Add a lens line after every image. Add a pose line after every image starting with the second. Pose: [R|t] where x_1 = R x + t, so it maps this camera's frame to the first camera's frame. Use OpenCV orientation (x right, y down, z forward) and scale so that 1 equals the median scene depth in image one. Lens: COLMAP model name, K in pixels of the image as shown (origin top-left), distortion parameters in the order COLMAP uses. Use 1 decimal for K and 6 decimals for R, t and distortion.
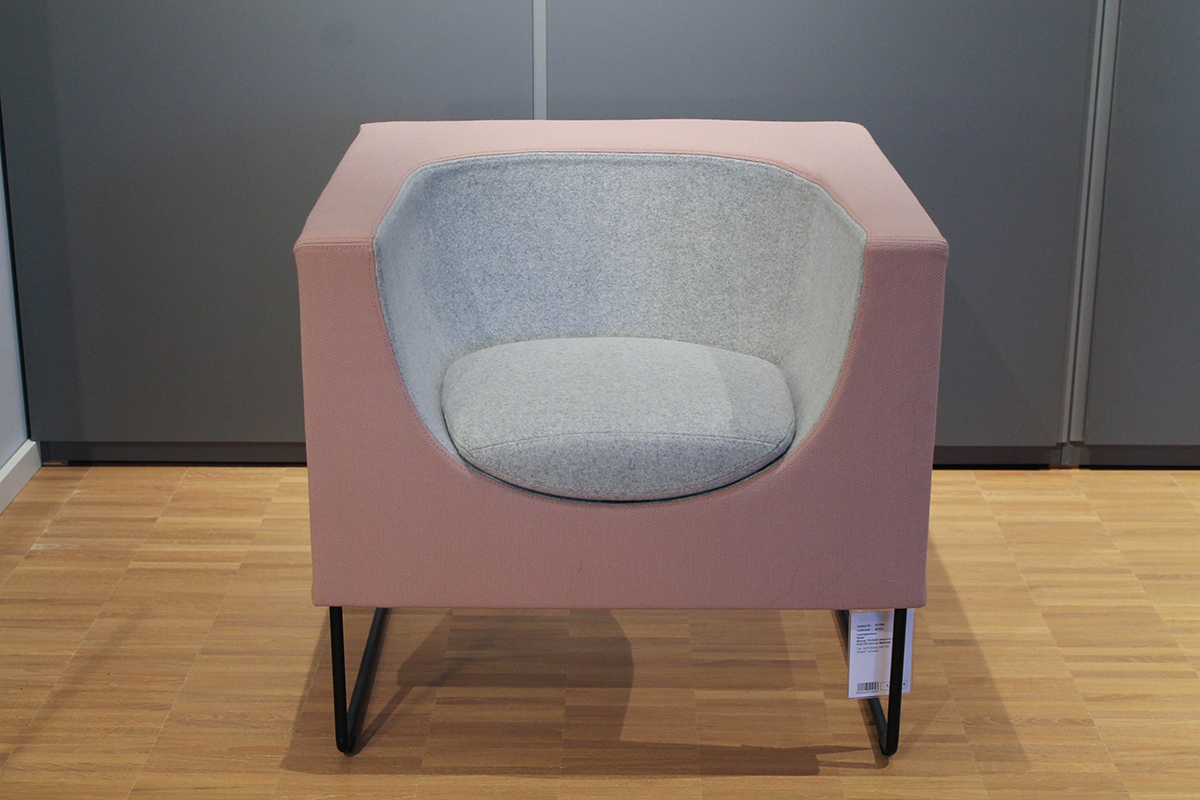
lens RADIAL K [[1926.3, 0, 600.3], [0, 1926.3, 388.7], [0, 0, 1]] dist [0.019911, 0.000000]
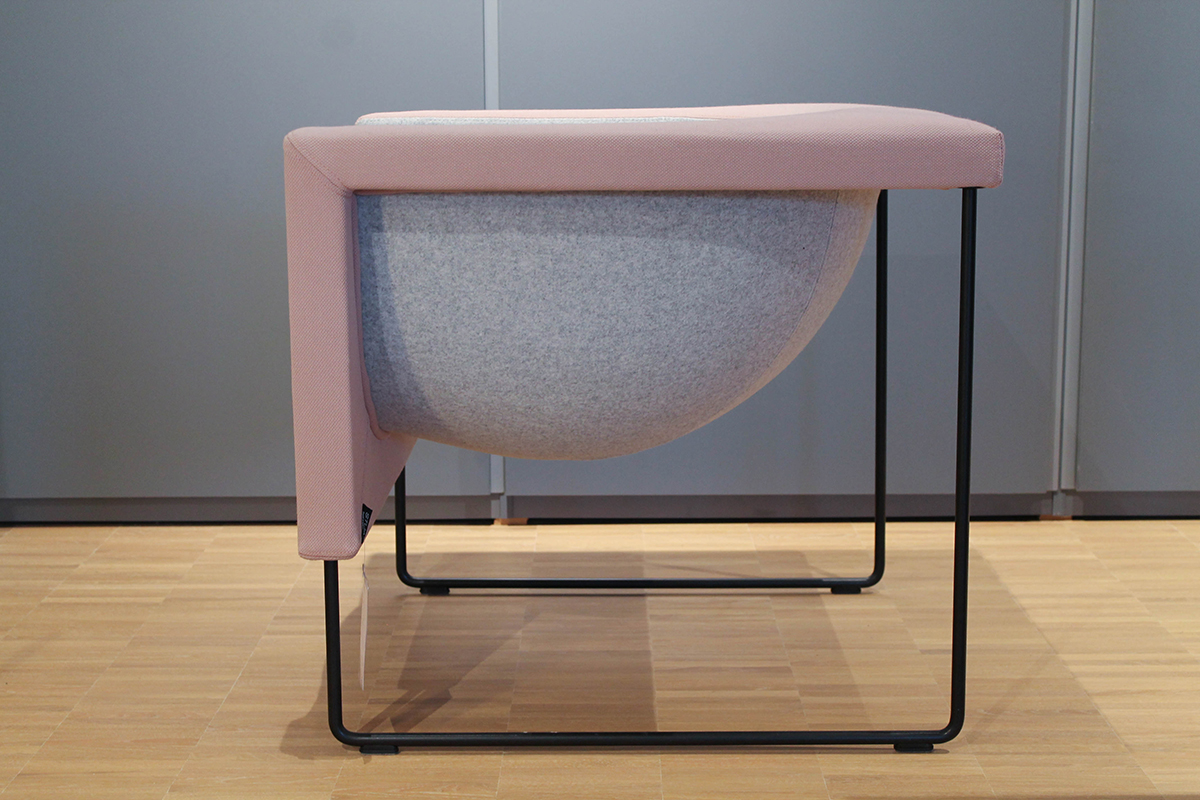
lens RADIAL K [[1926.3, 0, 591.0], [0, 1926.3, 408.1], [0, 0, 1]] dist [0.019911, 0.000000]
pose [[0.999951, -0.008351, 0.005405, 0.014273], [0.008962, 0.992071, -0.125357, 0.135667], [-0.004315, 0.125400, 0.992097, 0.087273]]
